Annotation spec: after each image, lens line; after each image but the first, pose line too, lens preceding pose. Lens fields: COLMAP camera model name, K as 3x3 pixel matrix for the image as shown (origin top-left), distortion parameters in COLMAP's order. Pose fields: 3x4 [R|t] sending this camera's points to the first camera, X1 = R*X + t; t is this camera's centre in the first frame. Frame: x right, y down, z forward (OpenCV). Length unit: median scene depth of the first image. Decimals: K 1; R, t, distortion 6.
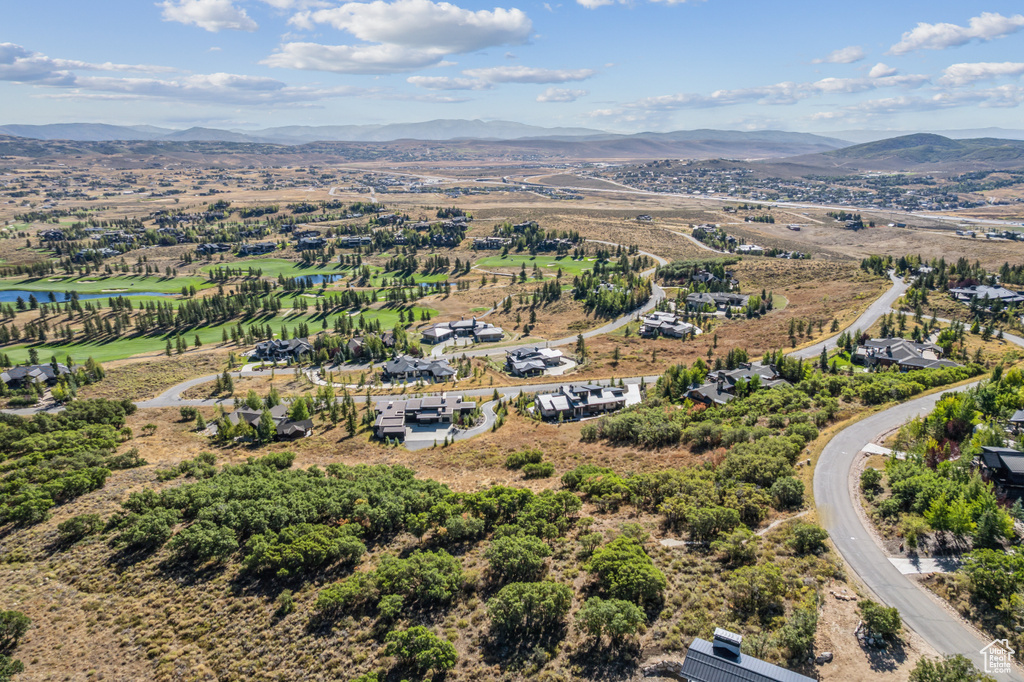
lens RADIAL K [[652.3, 0, 517.0], [0, 652.3, 339.5], [0, 0, 1]] dist [-0.071381, 0.063331]
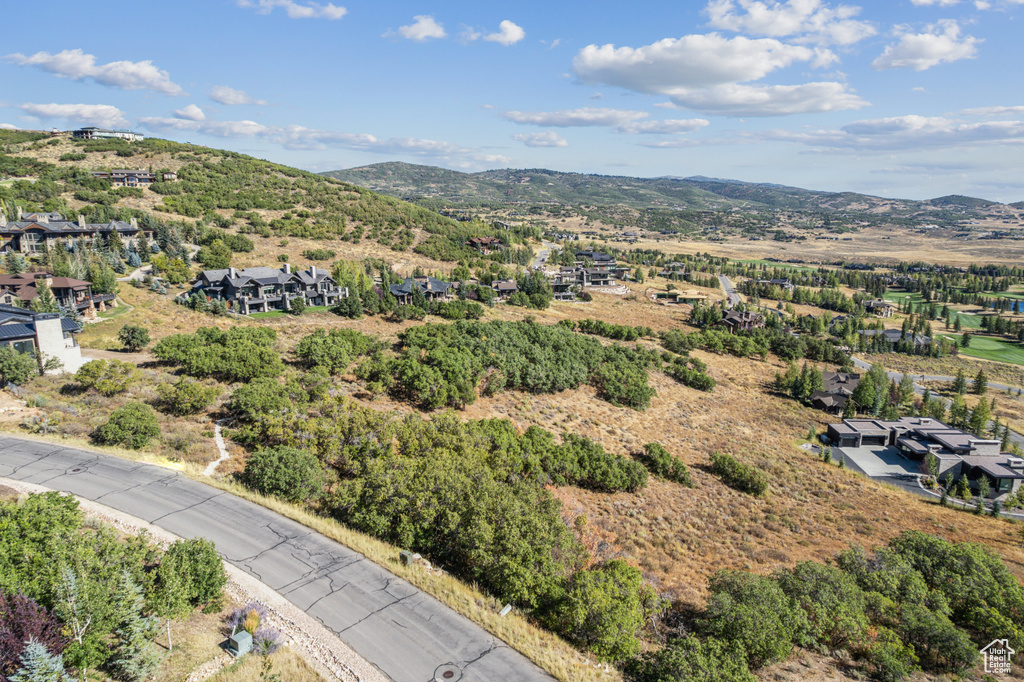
lens RADIAL K [[652.3, 0, 518.5], [0, 652.3, 340.8], [0, 0, 1]] dist [-0.071381, 0.063331]
pose [[-0.130619, 0.196541, -0.971756, 0.172059], [-0.283873, 0.931703, 0.226597, -0.002729], [0.949924, 0.305453, -0.065905, 0.236765]]
